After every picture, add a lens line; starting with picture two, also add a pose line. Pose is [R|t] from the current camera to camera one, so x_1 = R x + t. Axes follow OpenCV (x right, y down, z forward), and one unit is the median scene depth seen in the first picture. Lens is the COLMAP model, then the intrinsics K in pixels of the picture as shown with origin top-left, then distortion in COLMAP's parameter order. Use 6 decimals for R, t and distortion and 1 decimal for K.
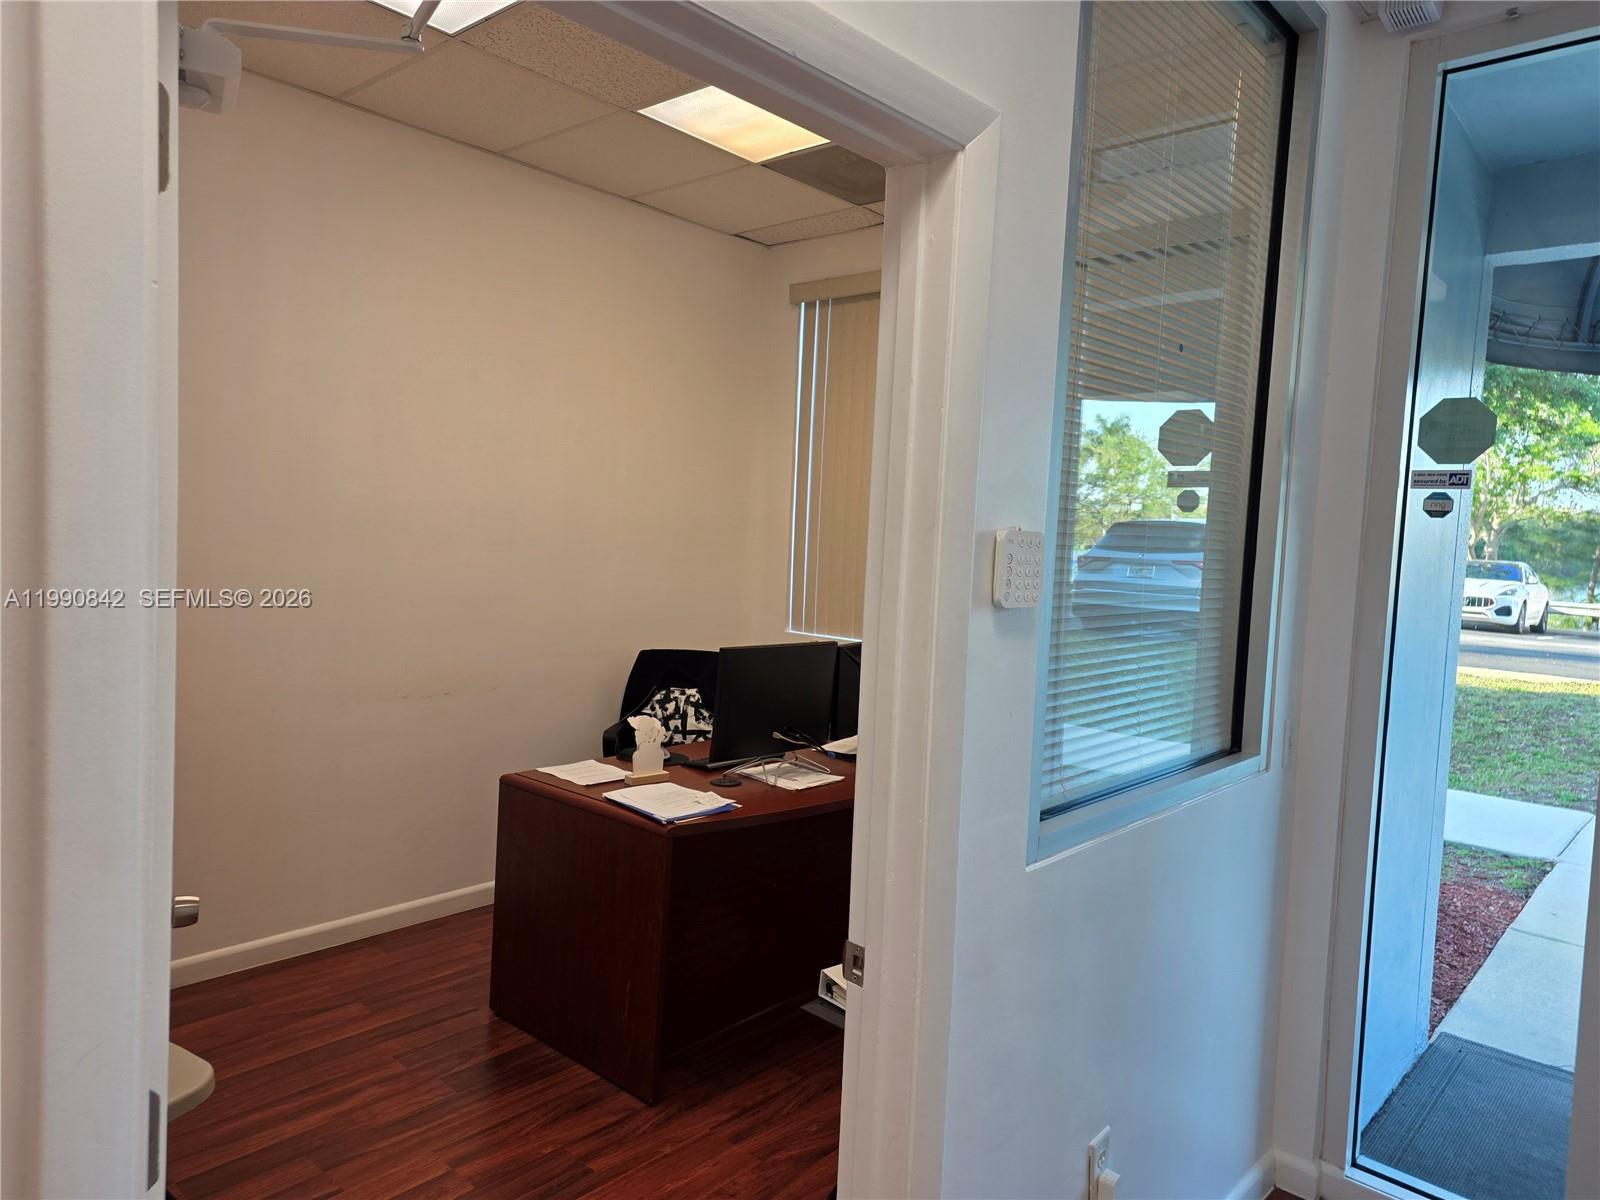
lens RADIAL K [[1074.4, 0, 800.0], [0, 1074.4, 600.0], [0, 0, 1]] dist [0.002353, 0.000457]
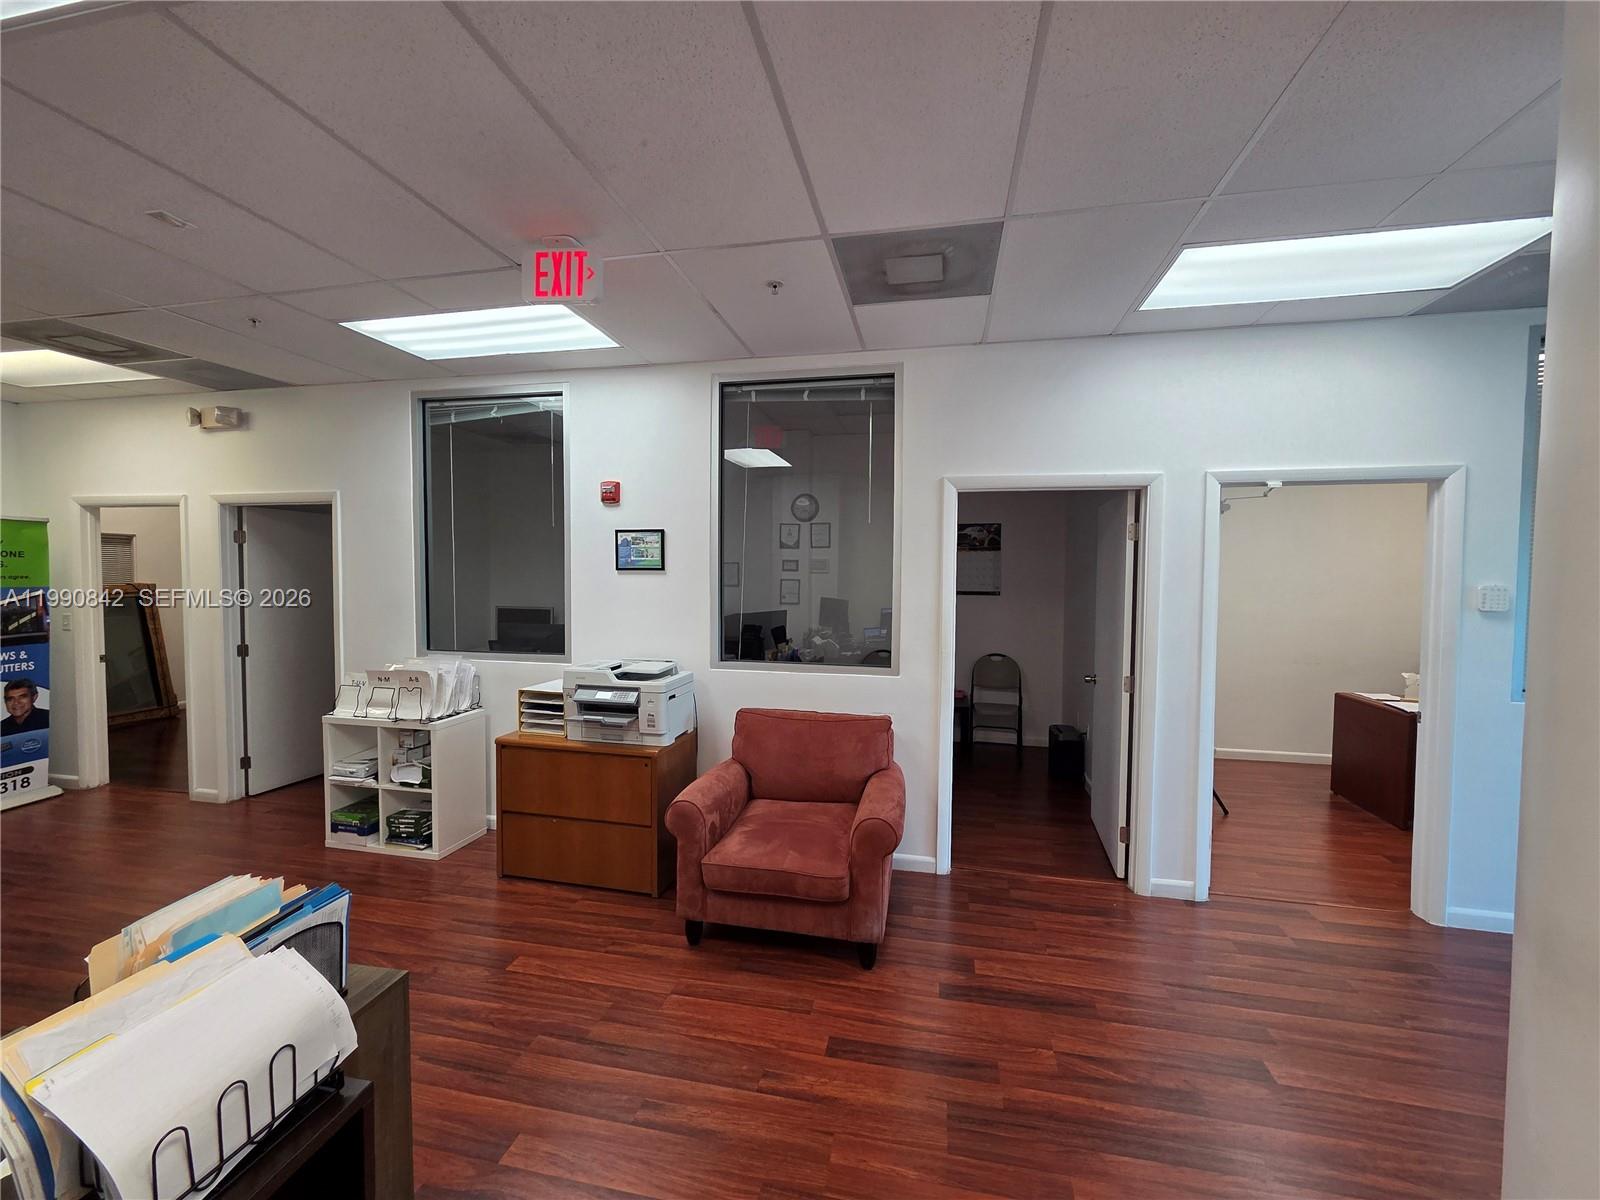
lens RADIAL K [[653.7, 0, 800.0], [0, 653.7, 600.0], [0, 0, 1]] dist [0.000220, 0.000027]
pose [[0.497163, -0.023710, -0.867333, 0.442378], [-0.042649, 0.997750, -0.051722, 0.083694], [0.866608, 0.062705, 0.495034, -0.874646]]
